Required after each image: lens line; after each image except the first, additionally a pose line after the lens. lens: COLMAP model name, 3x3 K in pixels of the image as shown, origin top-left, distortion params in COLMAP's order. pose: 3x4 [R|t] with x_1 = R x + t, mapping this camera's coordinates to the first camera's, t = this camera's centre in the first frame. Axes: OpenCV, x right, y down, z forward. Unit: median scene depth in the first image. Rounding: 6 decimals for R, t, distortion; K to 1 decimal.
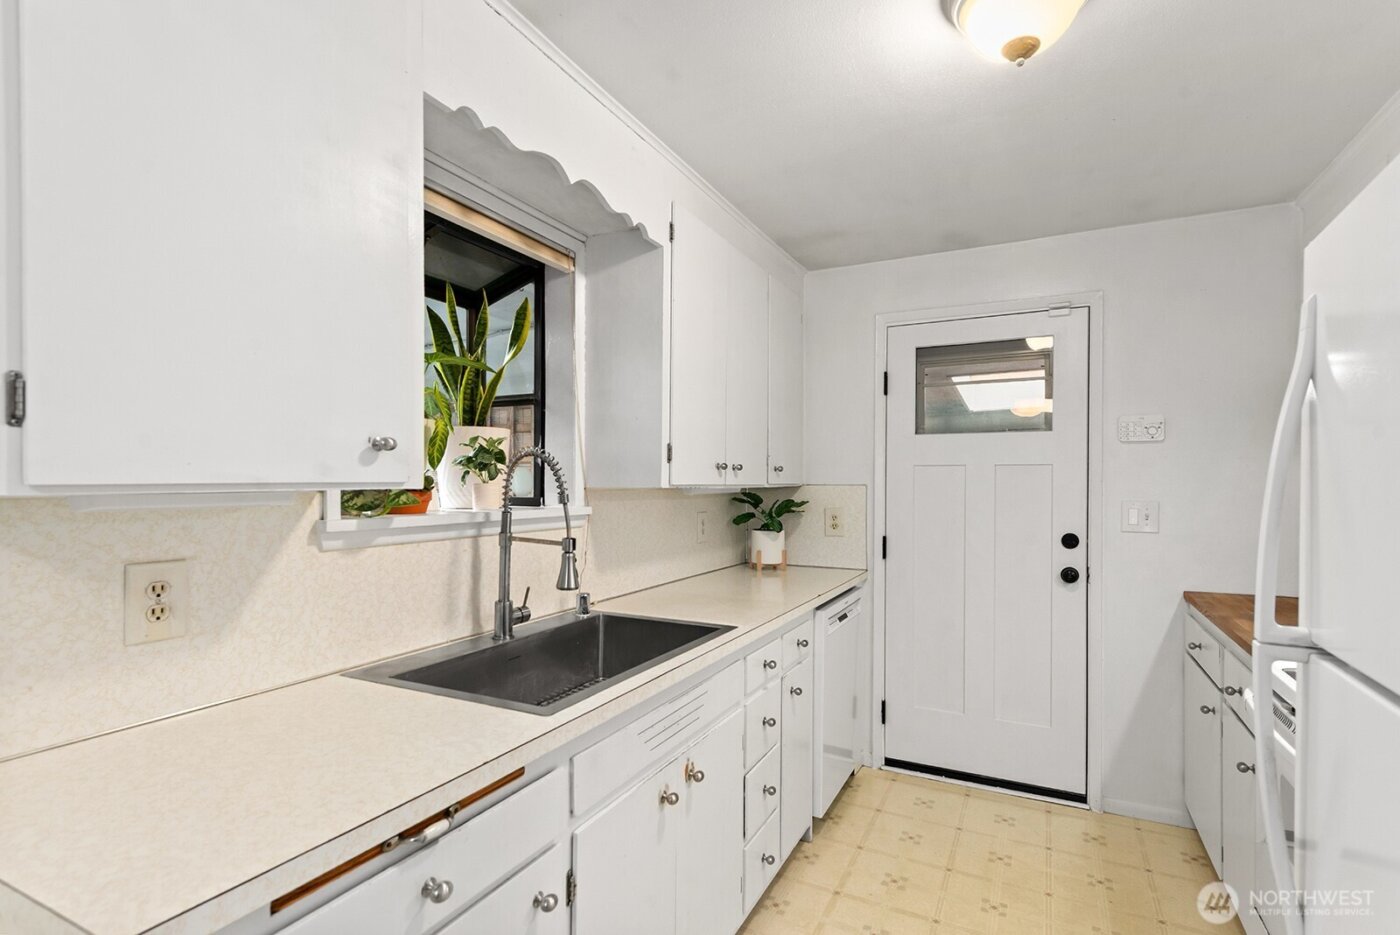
lens RADIAL K [[689.4, 0, 711.0], [0, 689.4, 479.4], [0, 0, 1]] dist [0.015789, -0.001143]
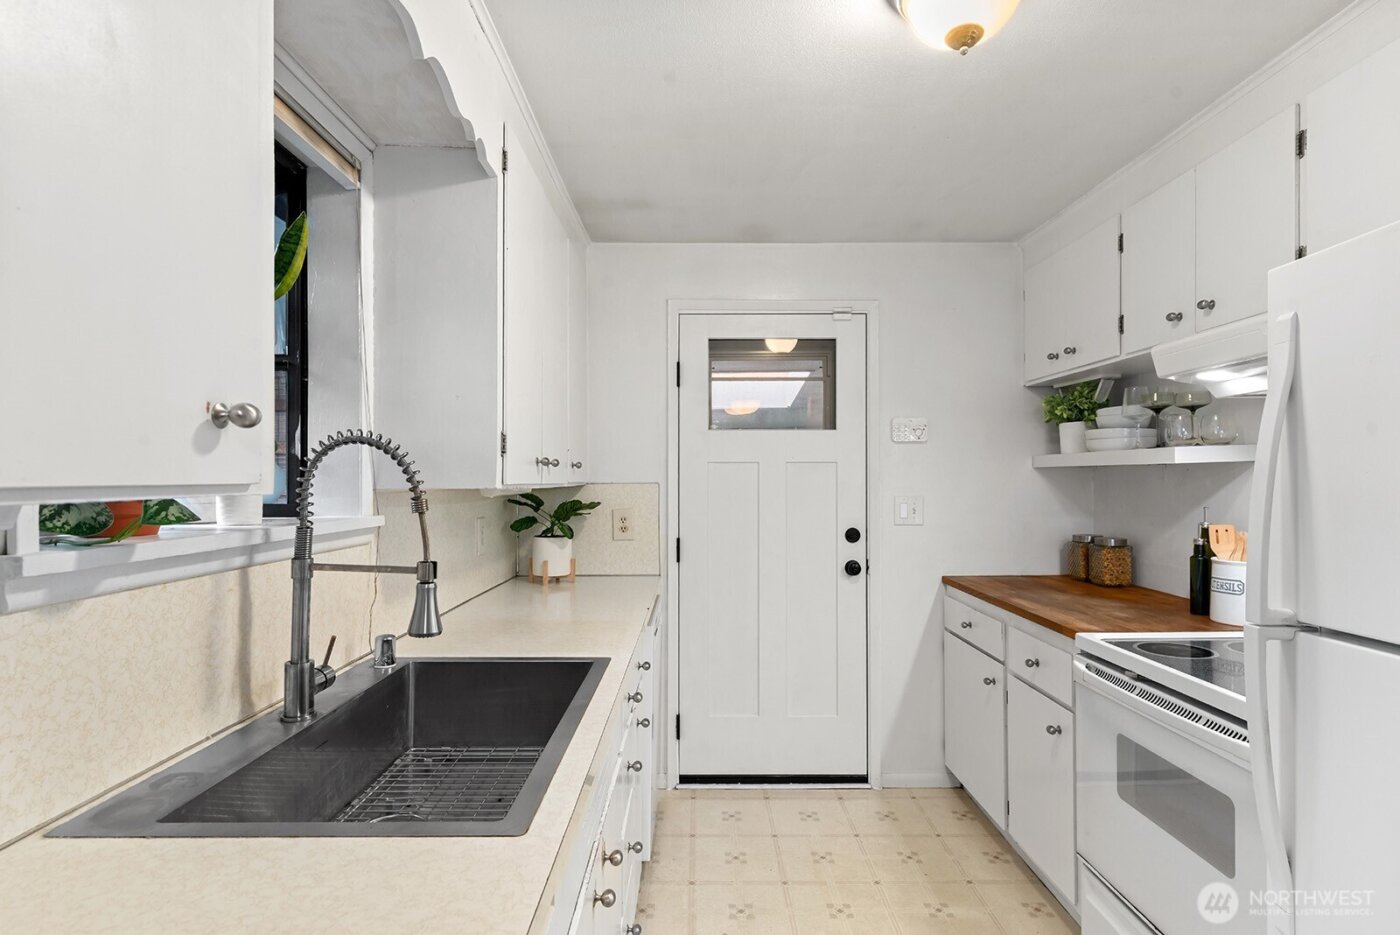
lens RADIAL K [[716.0, 0, 707.8], [0, 716.0, 476.4], [0, 0, 1]] dist [0.018244, -0.011734]
pose [[0.891408, -0.001814, 0.453198, -0.218353], [0.002348, 0.999997, -0.000616, -0.000357], [-0.453196, 0.001614, 0.891410, 0.170667]]
